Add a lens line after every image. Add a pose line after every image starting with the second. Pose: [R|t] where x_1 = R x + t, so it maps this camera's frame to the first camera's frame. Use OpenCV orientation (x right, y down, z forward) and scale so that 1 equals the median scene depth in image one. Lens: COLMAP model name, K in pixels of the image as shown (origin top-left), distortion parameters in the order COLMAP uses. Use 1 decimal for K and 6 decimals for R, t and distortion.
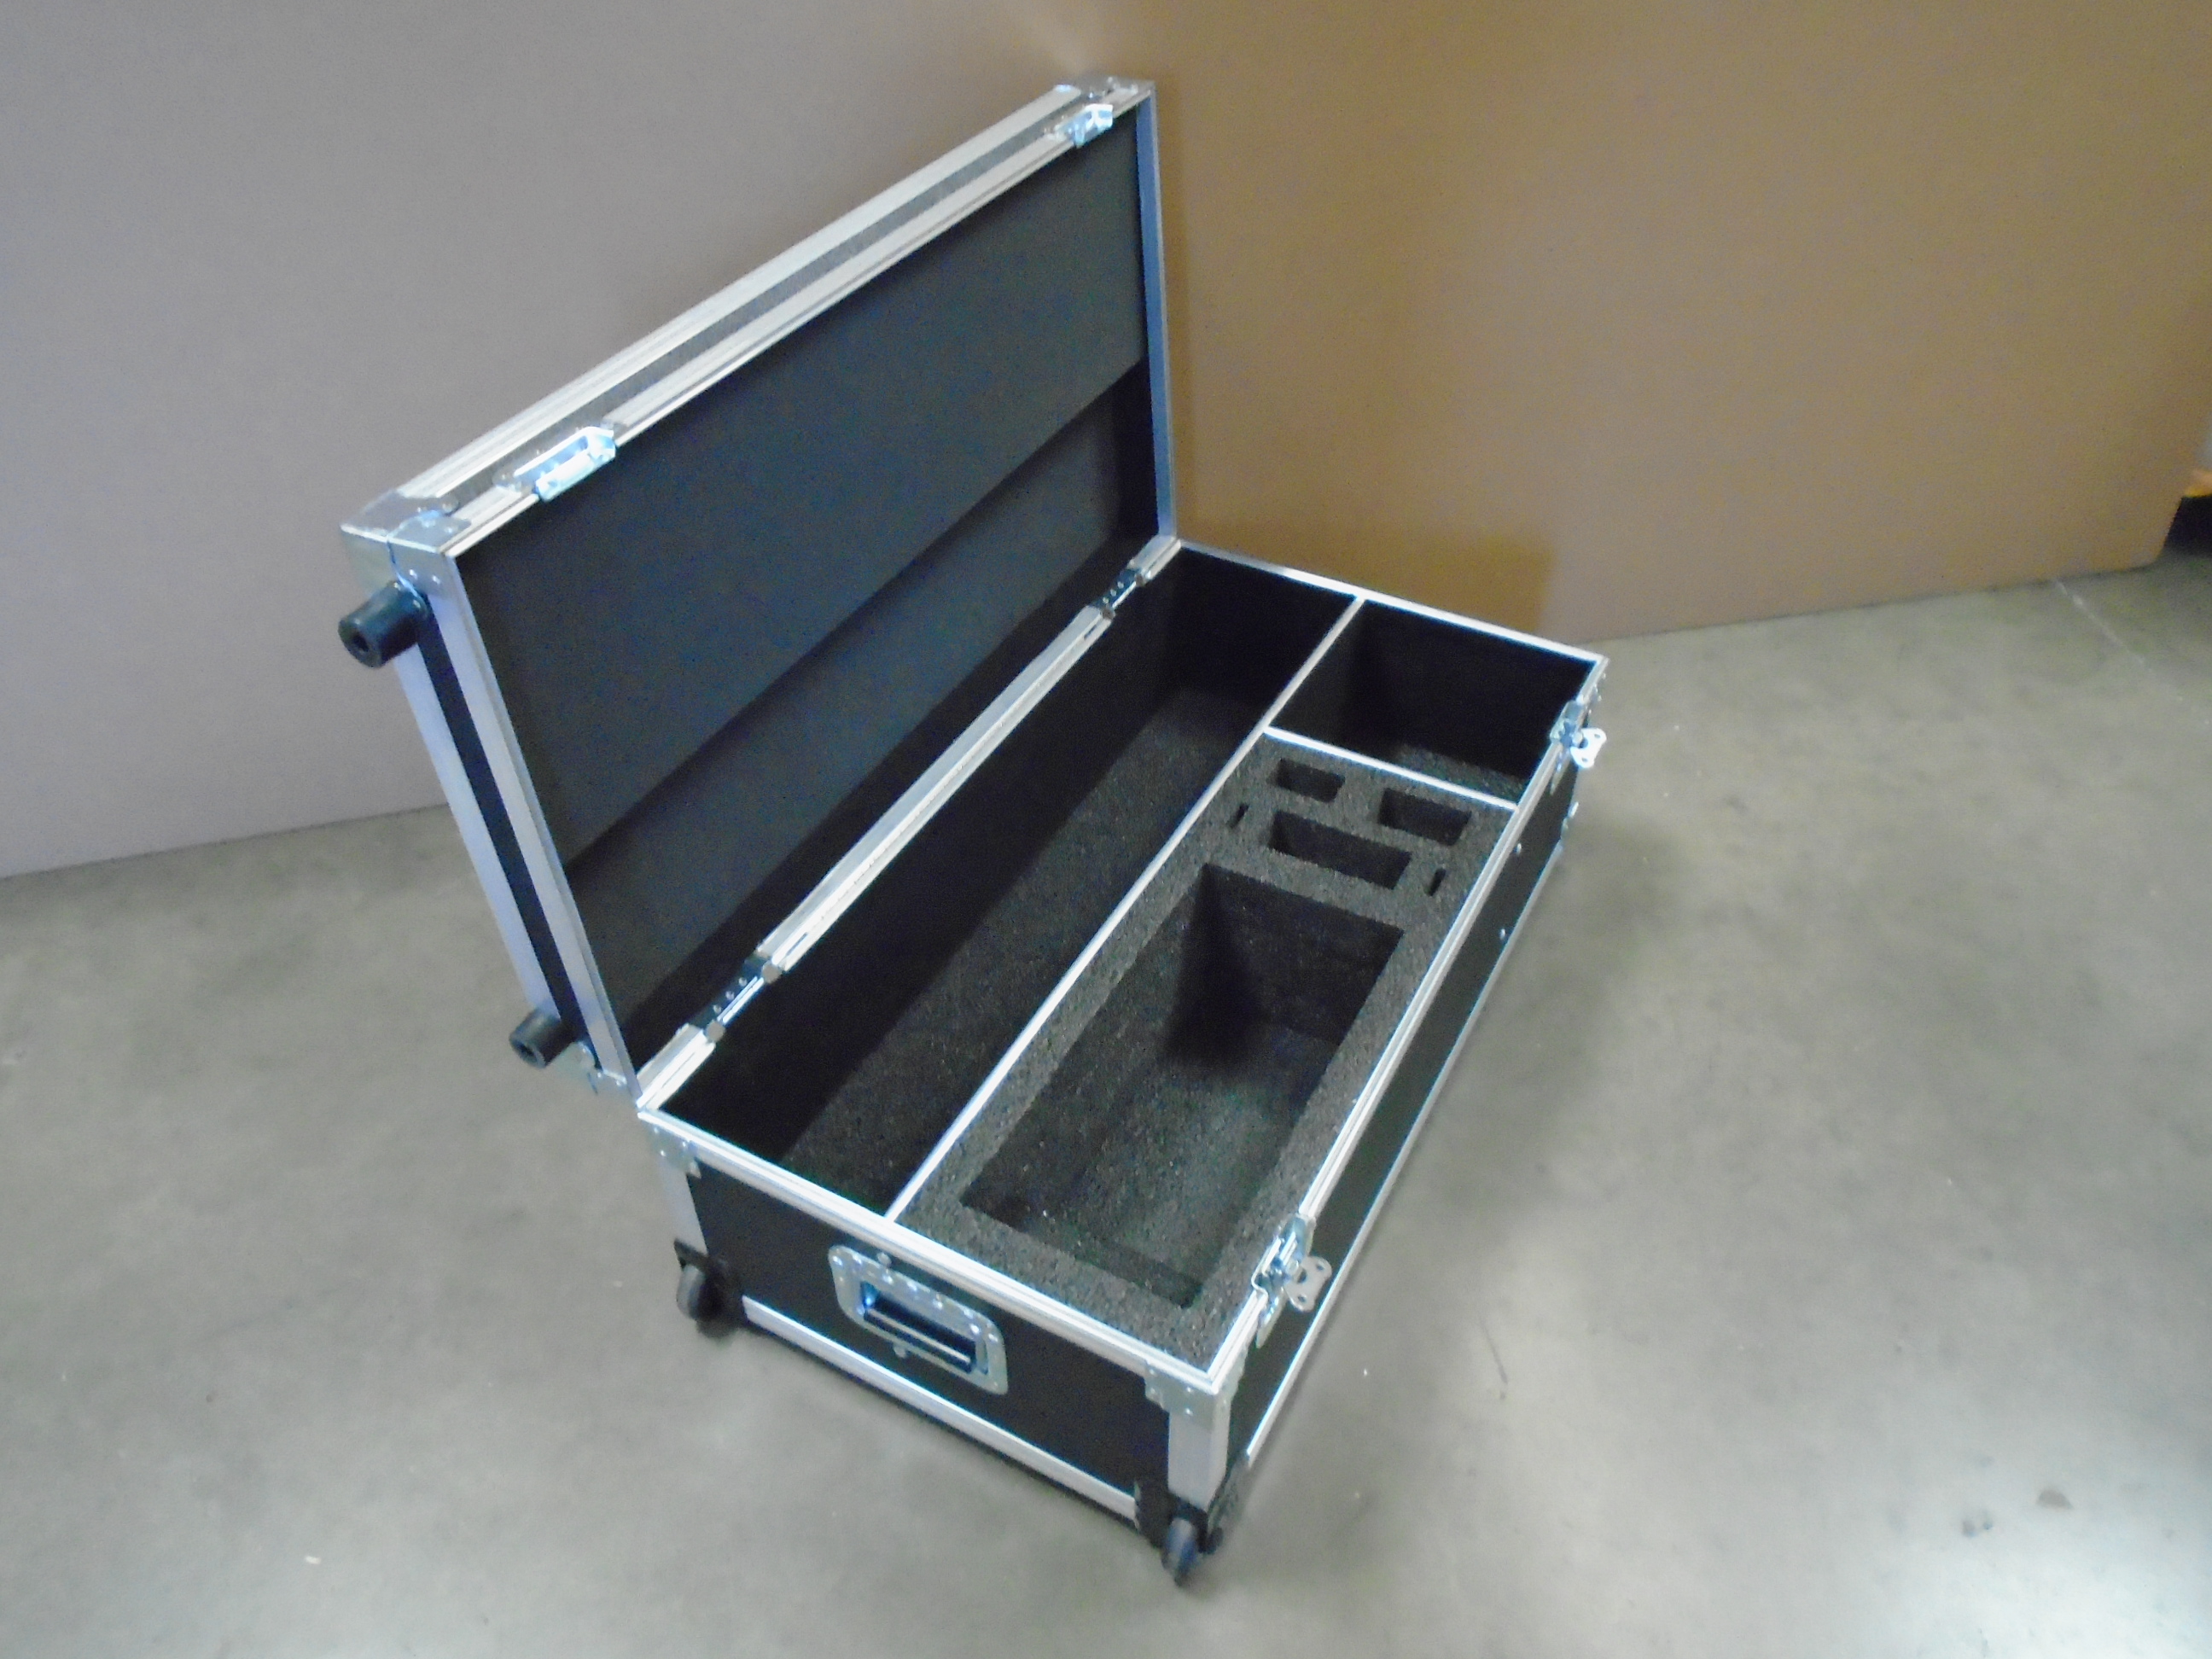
lens RADIAL K [[1668.8, 0, 1063.7], [0, 1668.8, 877.3], [0, 0, 1]] dist [0.016032, 0.000812]
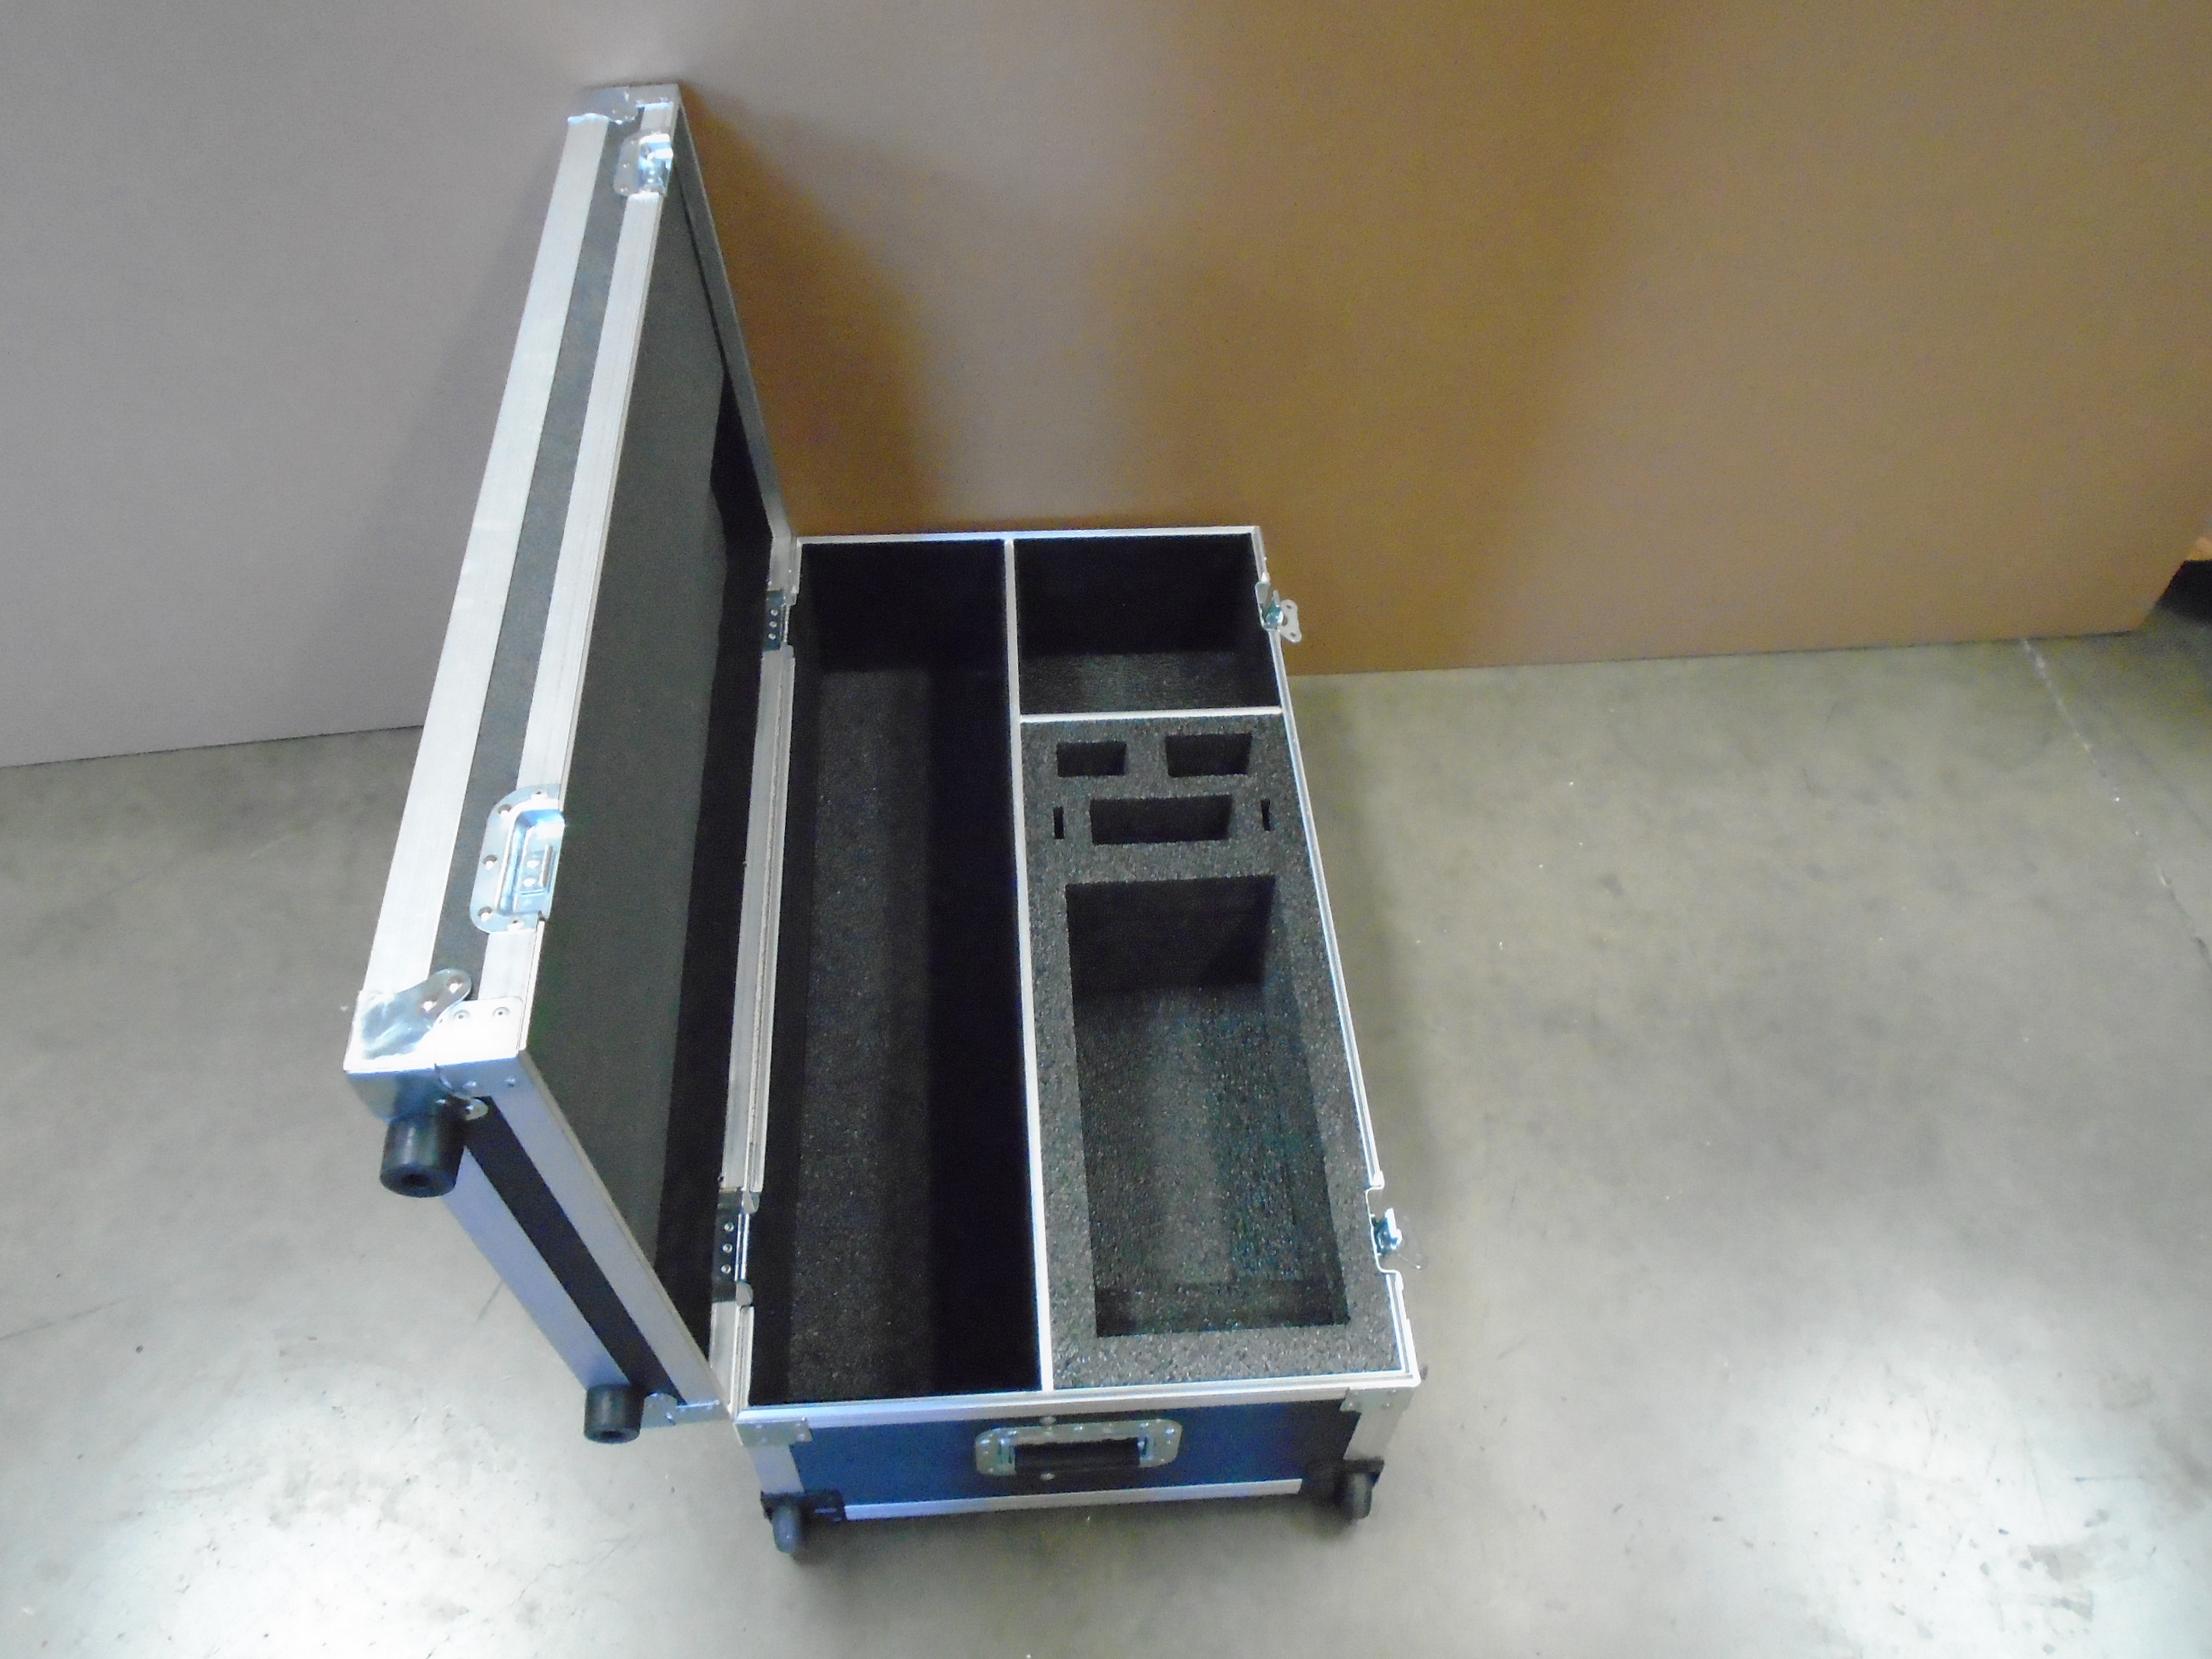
lens RADIAL K [[1668.8, 0, 1063.7], [0, 1668.8, 877.3], [0, 0, 1]] dist [0.016032, 0.000812]
pose [[0.839756, -0.412707, 0.352822, -0.261514], [0.348304, 0.907948, 0.233054, -0.241988], [-0.416527, -0.072819, 0.906202, 0.099316]]
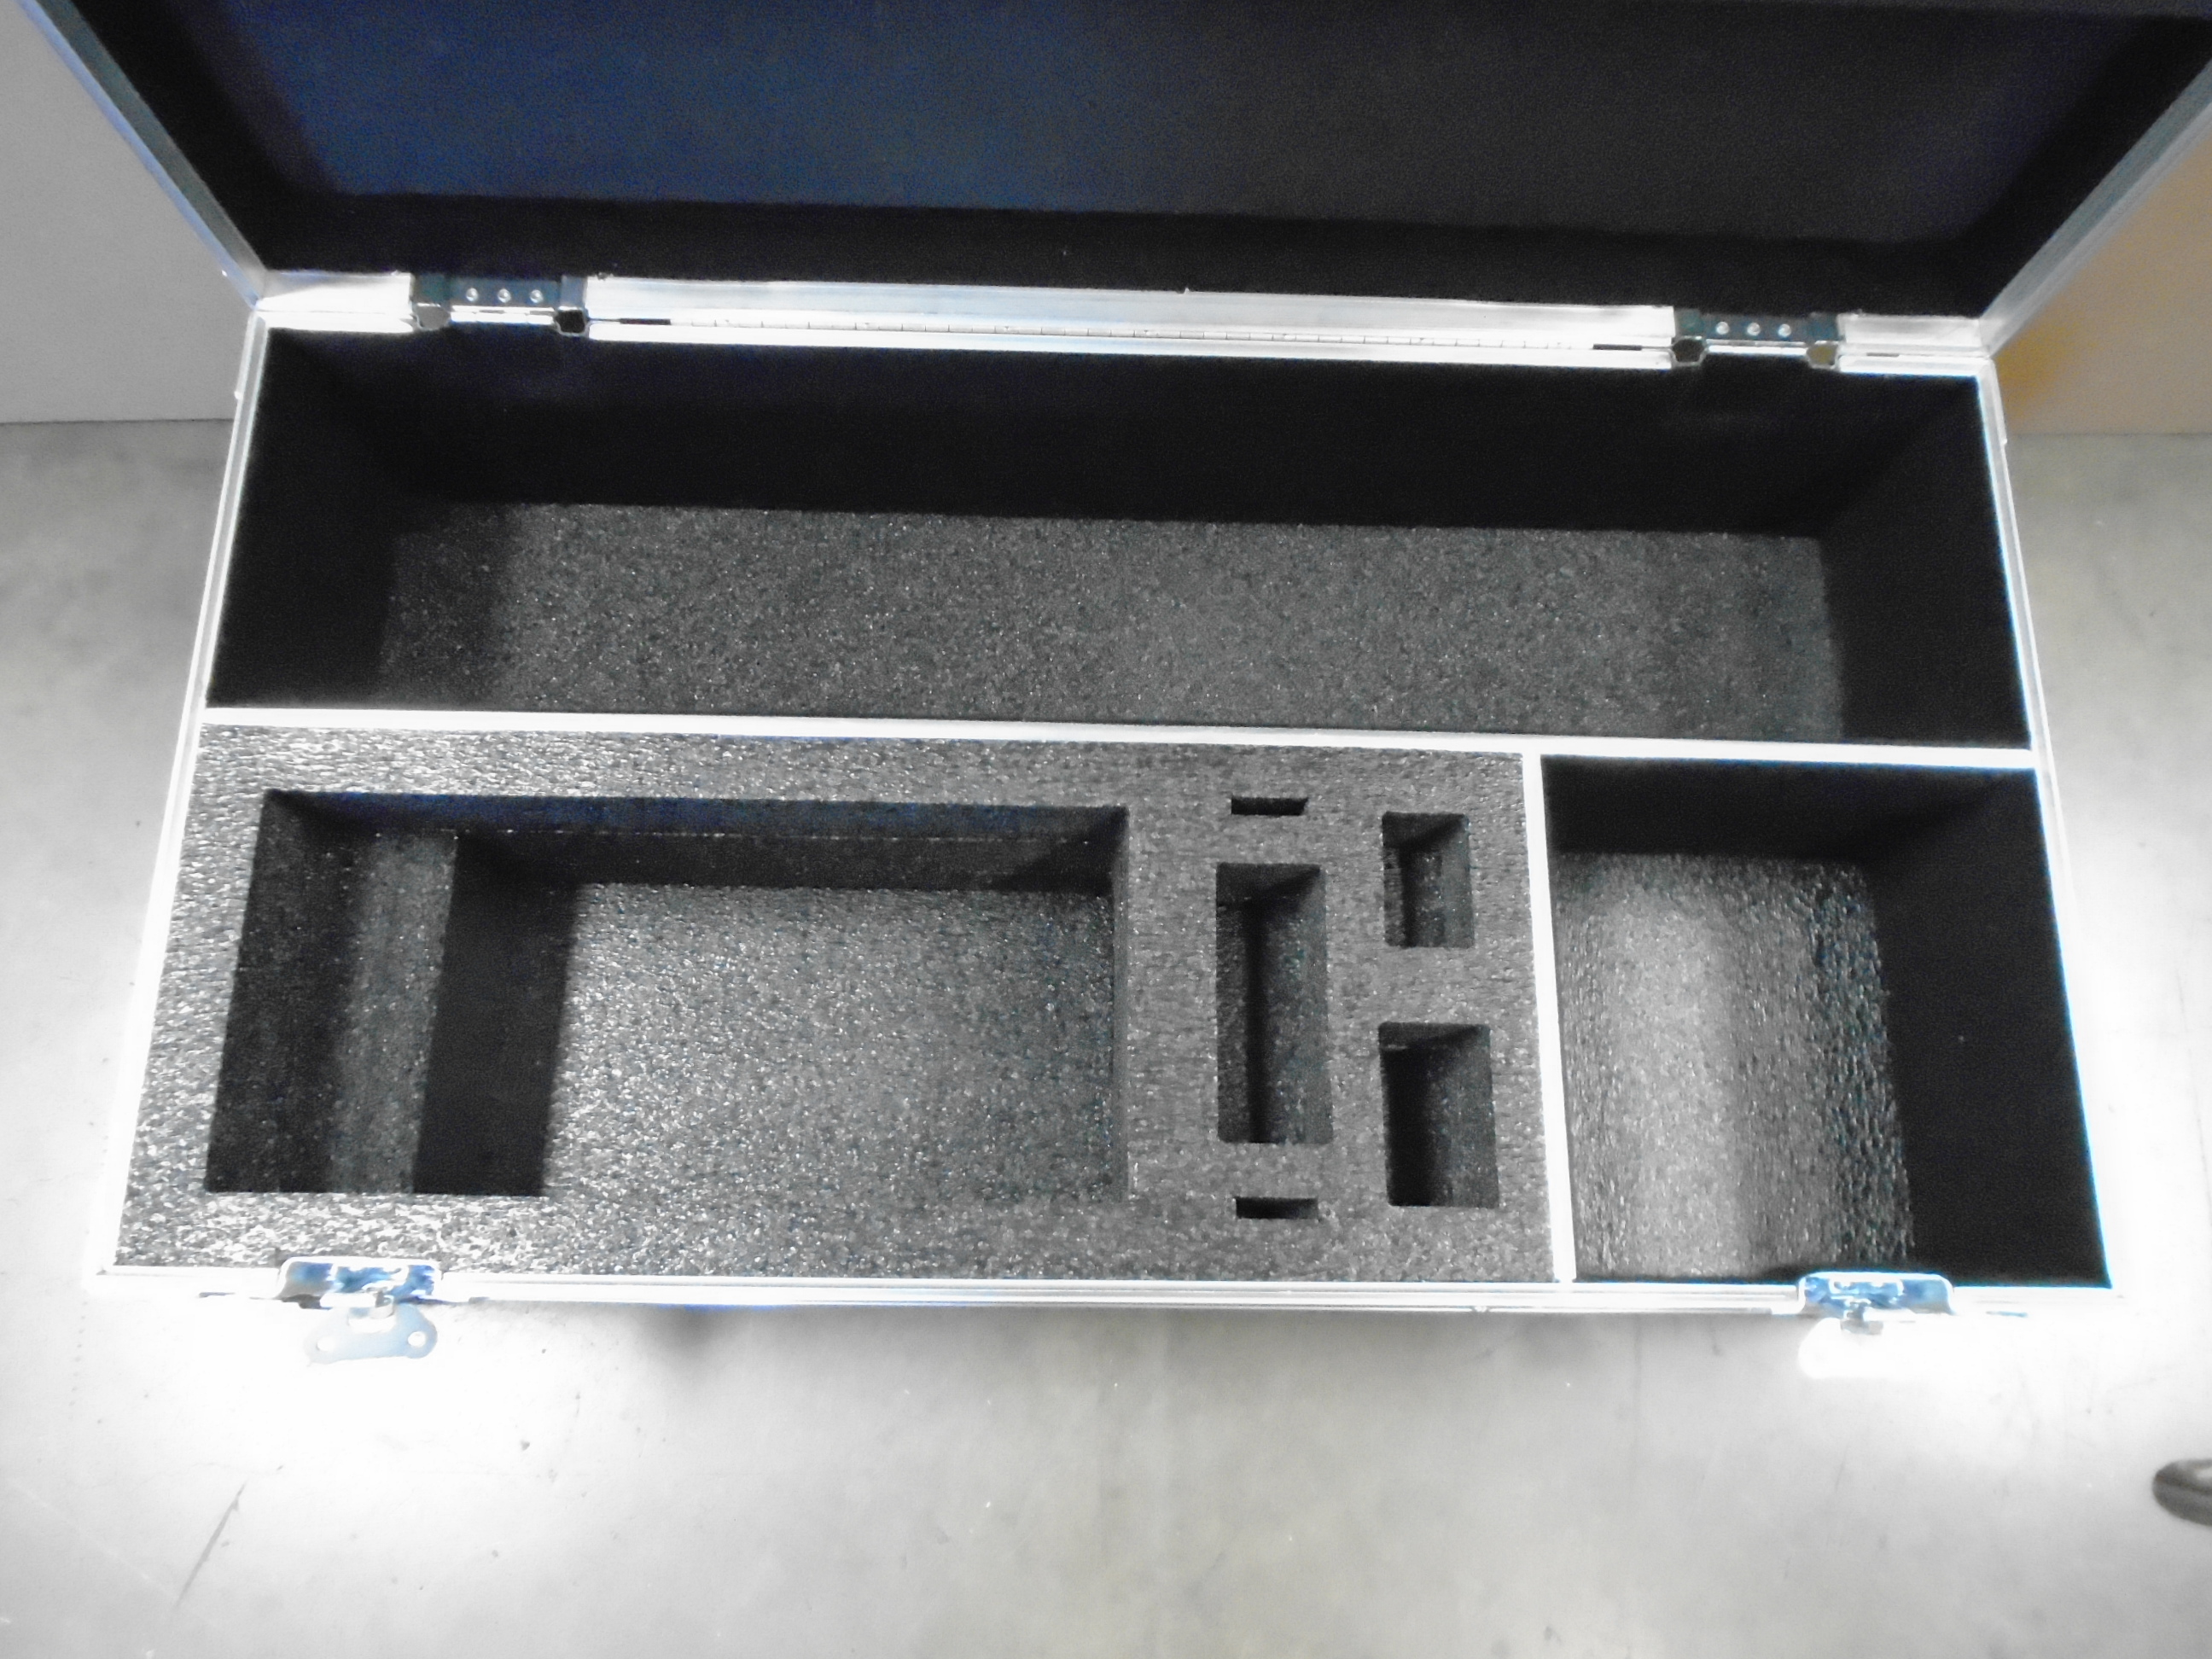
lens RADIAL K [[1668.8, 0, 1063.7], [0, 1668.8, 877.3], [0, 0, 1]] dist [0.016032, 0.000812]
pose [[0.471560, 0.851300, -0.230044, 0.217537], [-0.620887, 0.505769, 0.598913, -0.305537], [0.626204, -0.139592, 0.767061, 0.563313]]
